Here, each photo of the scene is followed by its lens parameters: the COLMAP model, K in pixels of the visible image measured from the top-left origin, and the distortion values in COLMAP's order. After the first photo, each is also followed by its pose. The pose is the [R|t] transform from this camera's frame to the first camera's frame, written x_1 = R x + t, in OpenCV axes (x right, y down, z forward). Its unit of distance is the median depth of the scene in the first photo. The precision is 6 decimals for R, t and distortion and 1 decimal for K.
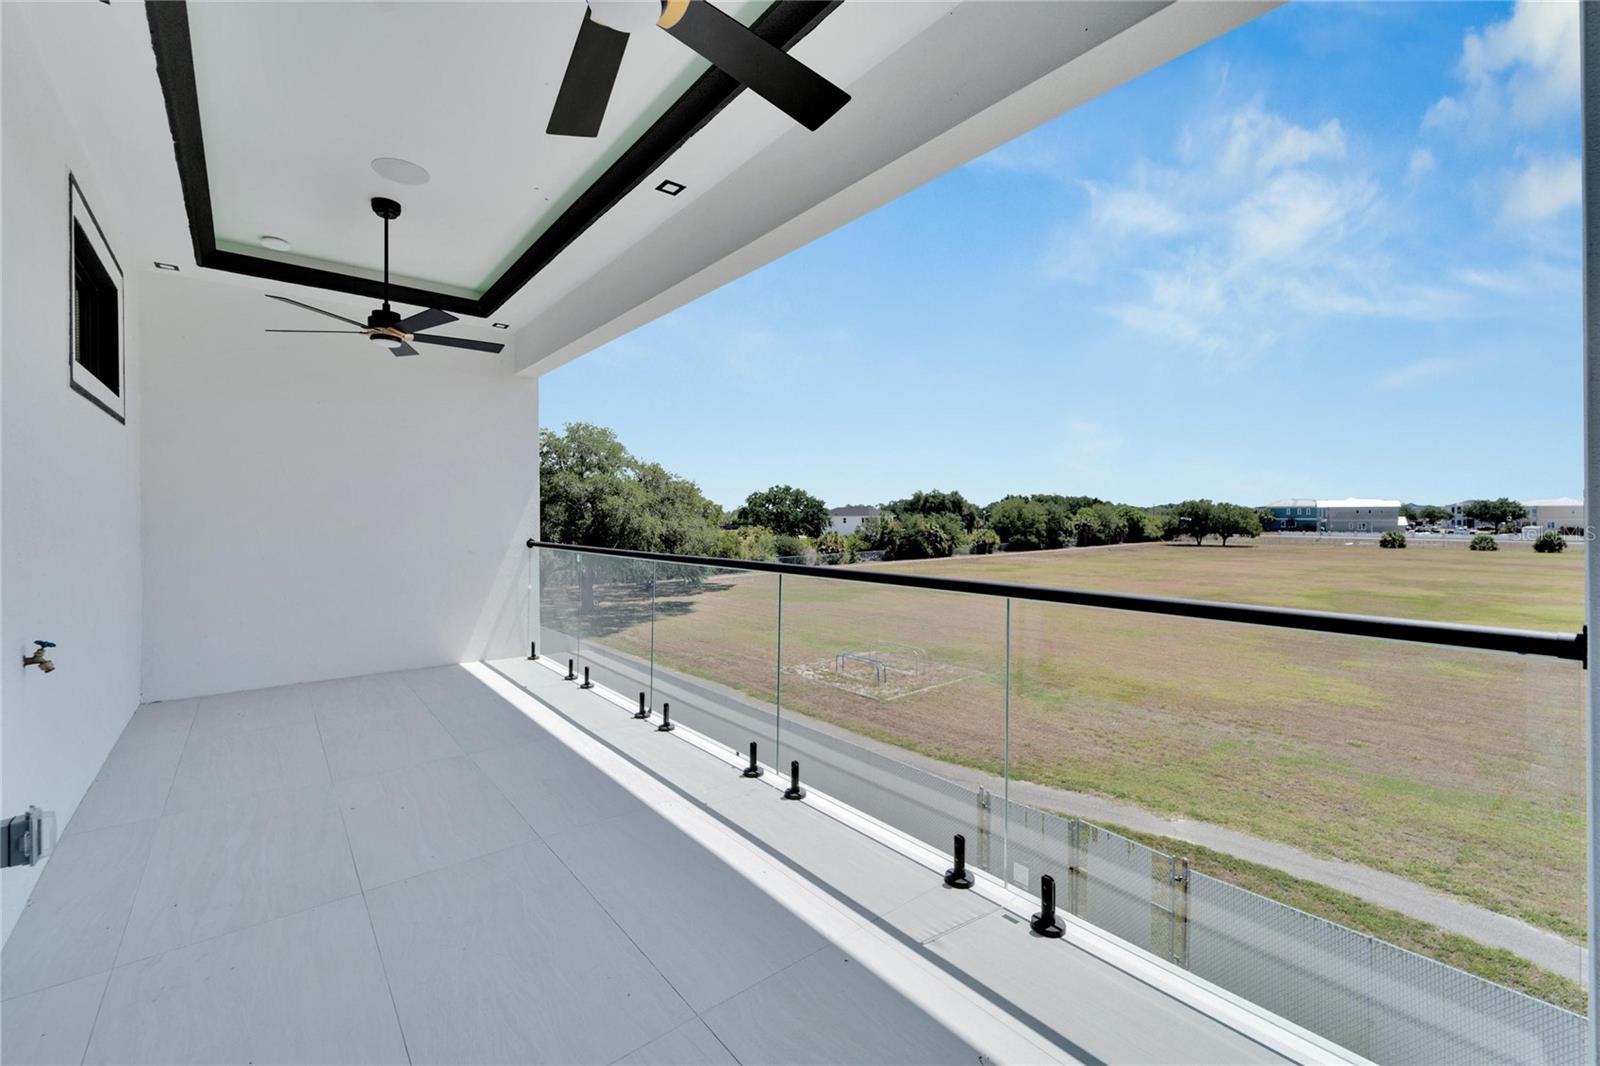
lens RADIAL K [[651.8, 0, 798.9], [0, 651.8, 521.0], [0, 0, 1]] dist [0.000767, -0.000436]
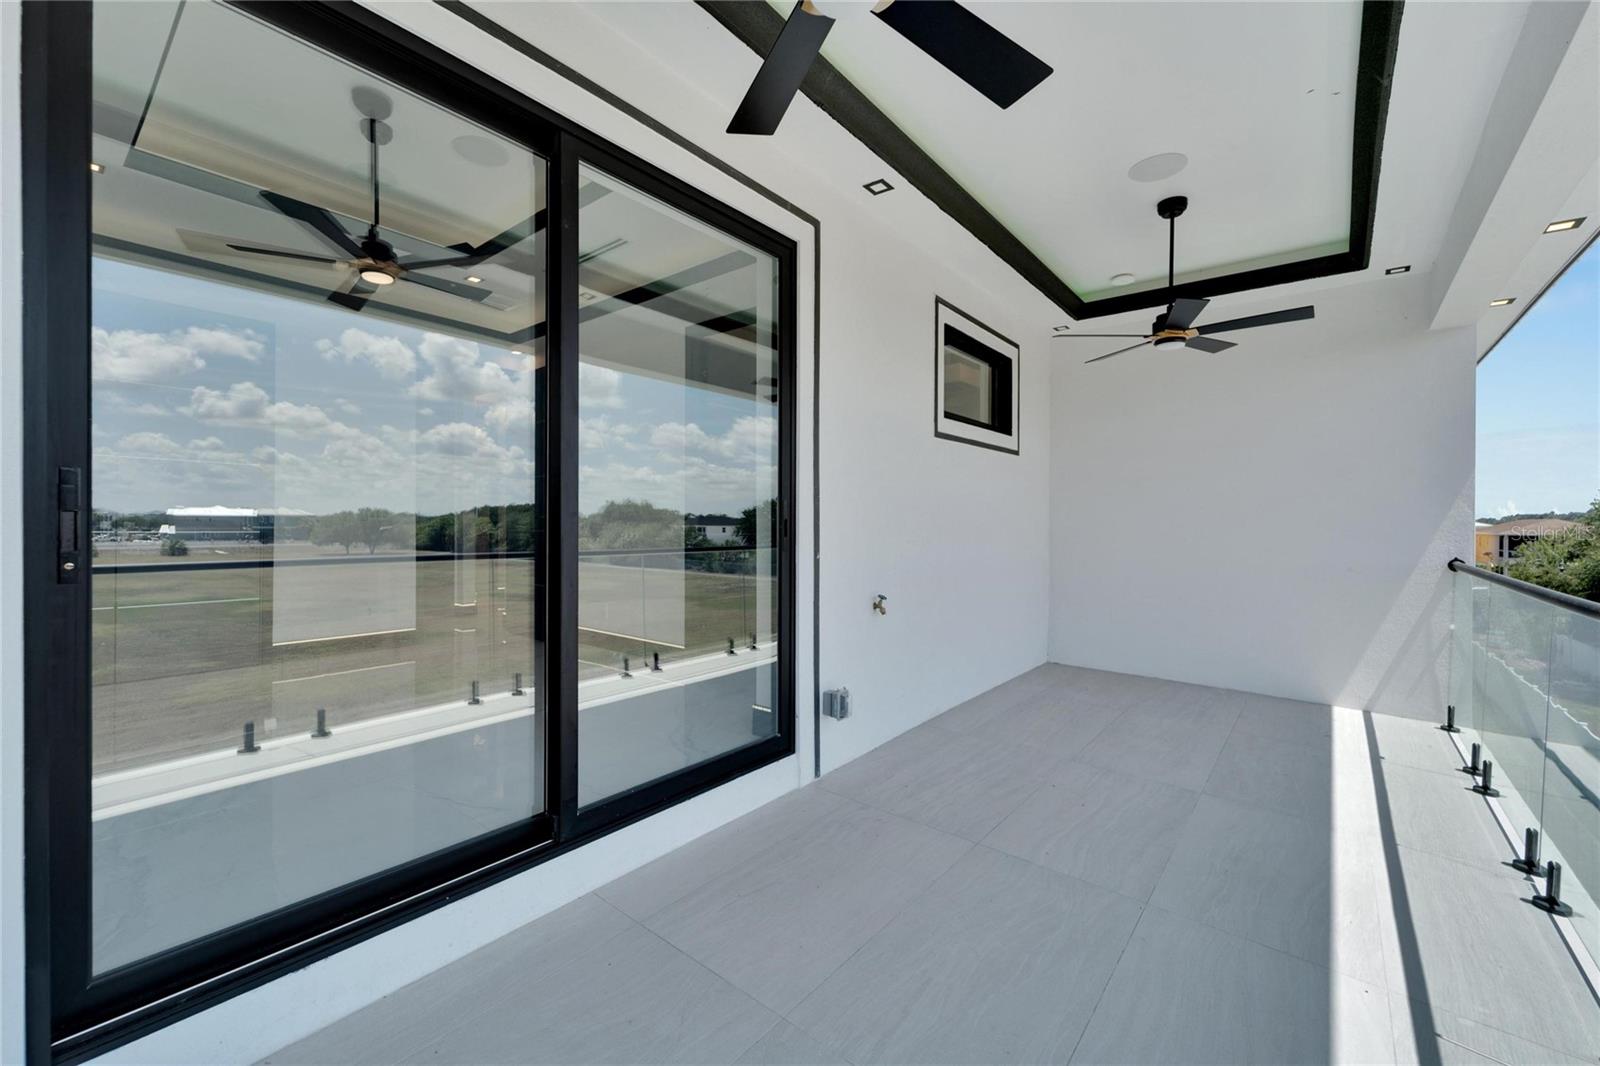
lens RADIAL K [[651.8, 0, 796.8], [0, 651.8, 528.1], [0, 0, 1]] dist [0.000767, -0.000436]
pose [[0.174510, 0.019621, -0.984460, 0.240383], [-0.019233, 0.999679, 0.016515, -0.005033], [0.984468, 0.016052, 0.174832, 0.284396]]
